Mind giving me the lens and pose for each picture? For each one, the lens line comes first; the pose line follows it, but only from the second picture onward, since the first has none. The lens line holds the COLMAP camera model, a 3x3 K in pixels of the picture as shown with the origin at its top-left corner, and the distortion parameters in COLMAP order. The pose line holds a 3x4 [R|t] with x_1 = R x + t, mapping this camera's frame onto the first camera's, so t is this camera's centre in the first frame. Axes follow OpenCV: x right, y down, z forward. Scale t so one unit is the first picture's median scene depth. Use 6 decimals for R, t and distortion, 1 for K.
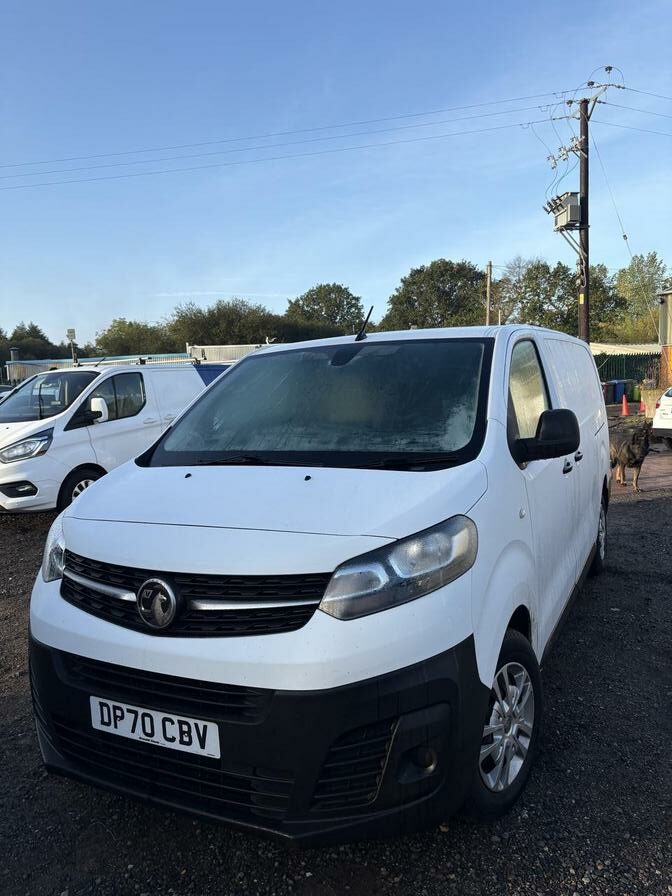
lens RADIAL K [[684.2, 0, 336.0], [0, 684.2, 442.9], [0, 0, 1]] dist [0.004783, -0.028353]
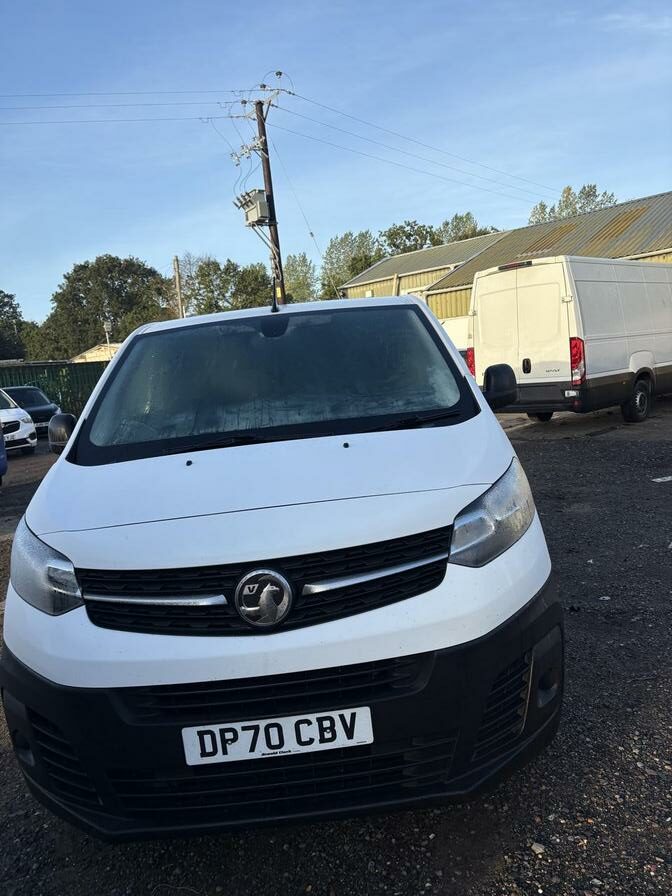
lens RADIAL K [[684.2, 0, 337.1], [0, 684.2, 453.4], [0, 0, 1]] dist [0.004783, -0.028353]
pose [[0.876361, -0.111987, 0.468456, -0.456598], [0.105448, 0.993609, 0.040263, 0.021196], [-0.469971, 0.014113, 0.882569, 0.147552]]
